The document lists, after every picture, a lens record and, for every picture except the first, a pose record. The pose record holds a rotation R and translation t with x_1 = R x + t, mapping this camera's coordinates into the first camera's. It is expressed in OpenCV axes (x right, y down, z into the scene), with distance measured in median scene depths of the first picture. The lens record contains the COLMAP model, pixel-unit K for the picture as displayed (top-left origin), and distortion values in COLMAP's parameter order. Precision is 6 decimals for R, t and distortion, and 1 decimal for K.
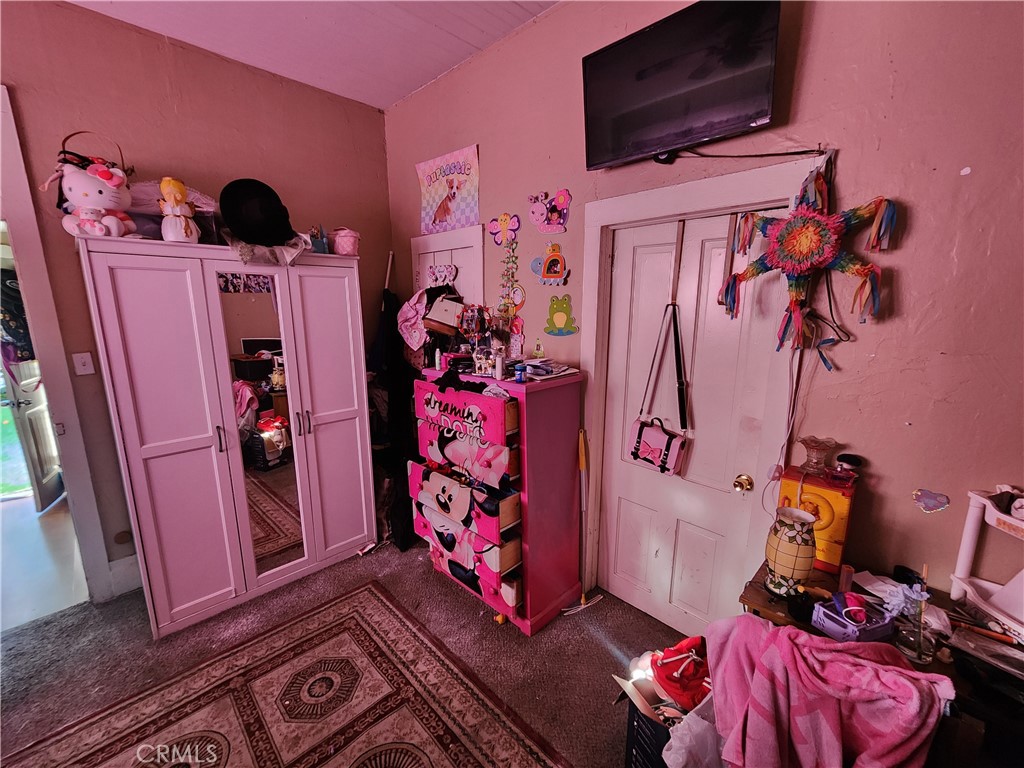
lens RADIAL K [[423.8, 0, 509.3], [0, 423.8, 388.8], [0, 0, 1]] dist [0.001164, 0.001158]
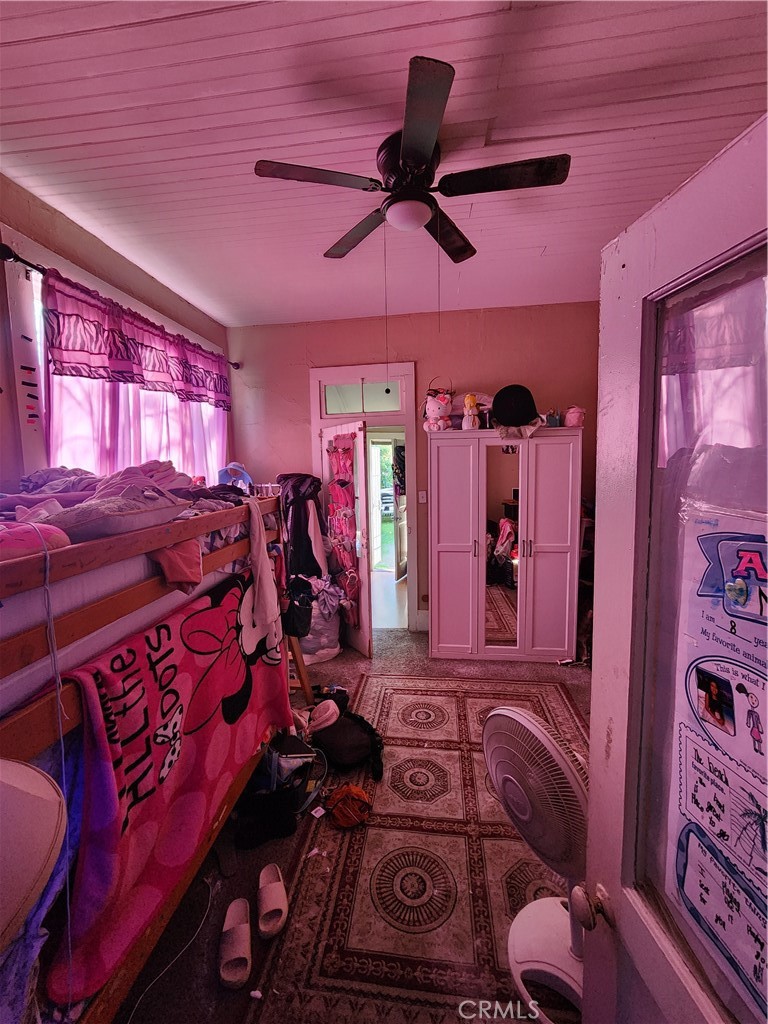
lens RADIAL K [[423.8, 0, 379.5], [0, 423.8, 511.6], [0, 0, 1]] dist [0.001164, 0.001158]
pose [[0.615270, 0.076597, -0.784586, 0.333991], [-0.132376, 0.991175, -0.007043, 0.038501], [0.777122, 0.108194, 0.619980, -0.279783]]
